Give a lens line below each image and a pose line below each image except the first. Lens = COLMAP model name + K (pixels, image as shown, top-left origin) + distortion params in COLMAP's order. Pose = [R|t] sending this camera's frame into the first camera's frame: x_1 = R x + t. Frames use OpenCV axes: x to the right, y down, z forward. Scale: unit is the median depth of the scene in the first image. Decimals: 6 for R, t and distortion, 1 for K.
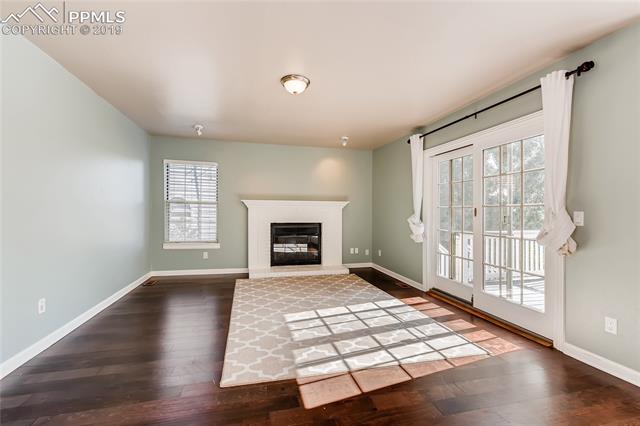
lens RADIAL K [[286.8, 0, 316.5], [0, 286.8, 212.8], [0, 0, 1]] dist [0.003917, 0.000421]
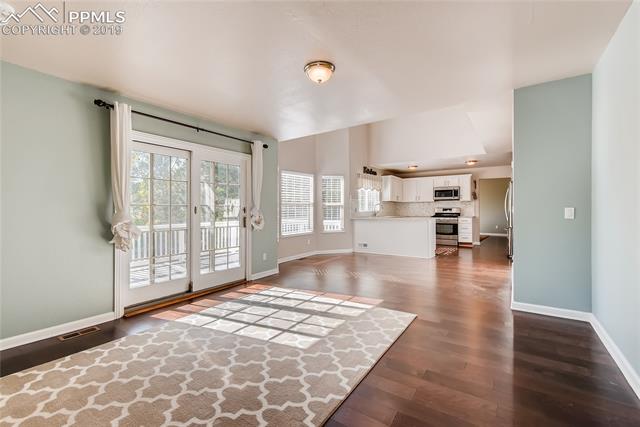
lens RADIAL K [[286.8, 0, 318.8], [0, 286.8, 210.4], [0, 0, 1]] dist [0.003917, 0.000421]
pose [[-0.674560, -0.004158, 0.738208, -0.723918], [0.002620, 0.999964, 0.008027, -0.011325], [-0.738215, 0.007349, -0.674525, 1.555859]]
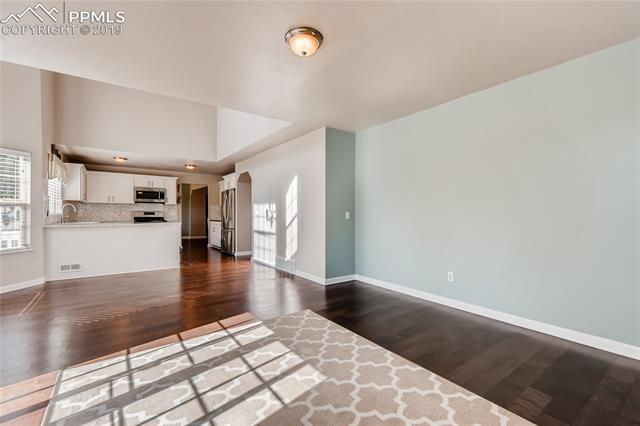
lens RADIAL K [[286.8, 0, 323.2], [0, 286.8, 214.3], [0, 0, 1]] dist [0.003917, 0.000421]
pose [[-0.903386, -0.009573, -0.428722, 0.187504], [-0.009593, 0.999952, -0.002113, 0.004650], [0.428721, 0.002204, -0.903434, 1.642691]]
